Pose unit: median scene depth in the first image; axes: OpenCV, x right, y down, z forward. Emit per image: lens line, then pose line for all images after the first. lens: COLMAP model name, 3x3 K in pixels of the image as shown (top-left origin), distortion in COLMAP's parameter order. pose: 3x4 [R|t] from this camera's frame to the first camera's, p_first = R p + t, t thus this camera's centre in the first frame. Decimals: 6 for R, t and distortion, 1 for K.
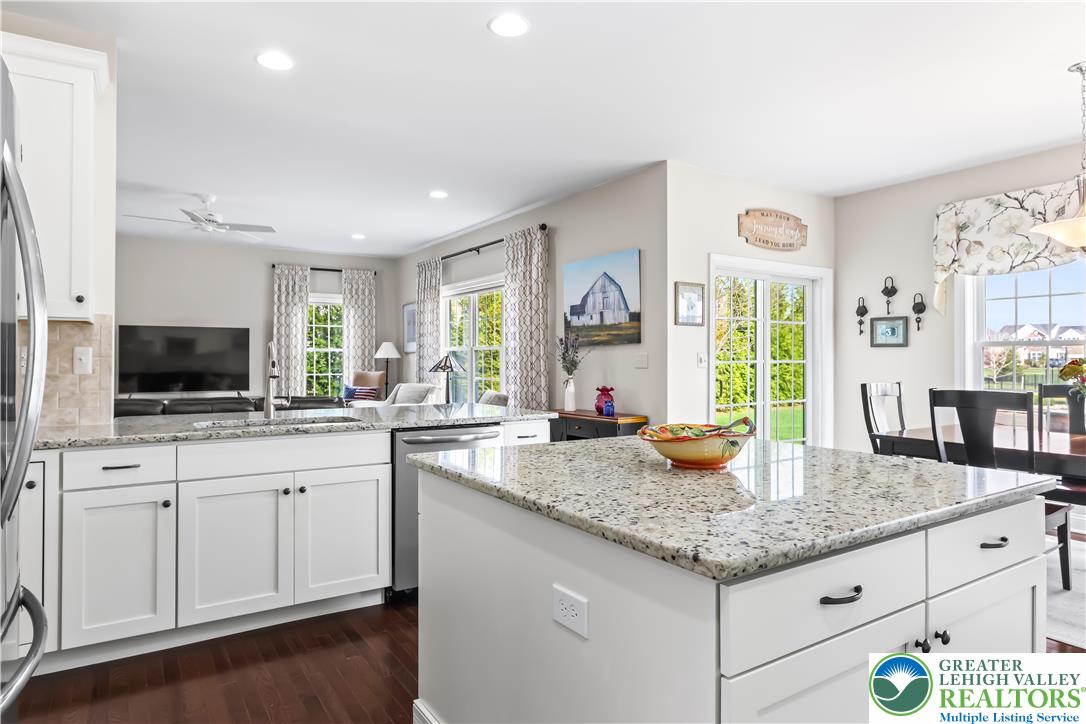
lens RADIAL K [[635.6, 0, 527.7], [0, 635.6, 360.2], [0, 0, 1]] dist [-0.002236, 0.002380]
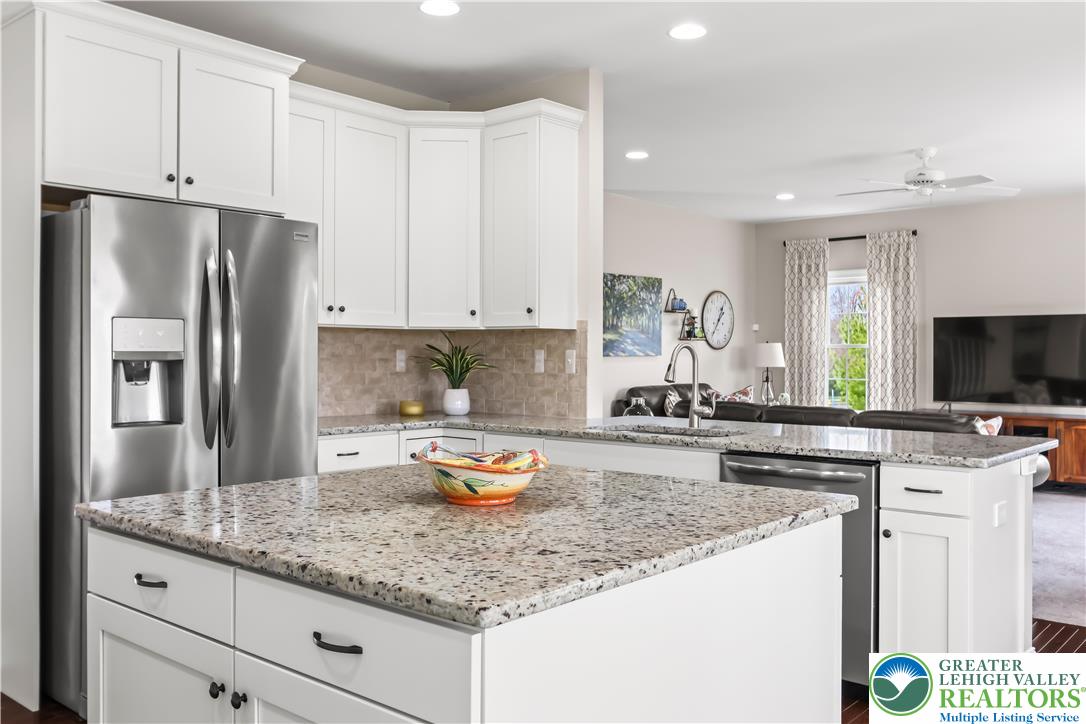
lens RADIAL K [[930.3, 0, 541.6], [0, 930.3, 354.0], [0, 0, 1]] dist [0.001805, -0.004363]
pose [[0.295063, 0.001775, -0.955476, 0.842260], [-0.006643, 0.999978, -0.000193, -0.012020], [0.955455, 0.006404, 0.295068, 0.420228]]
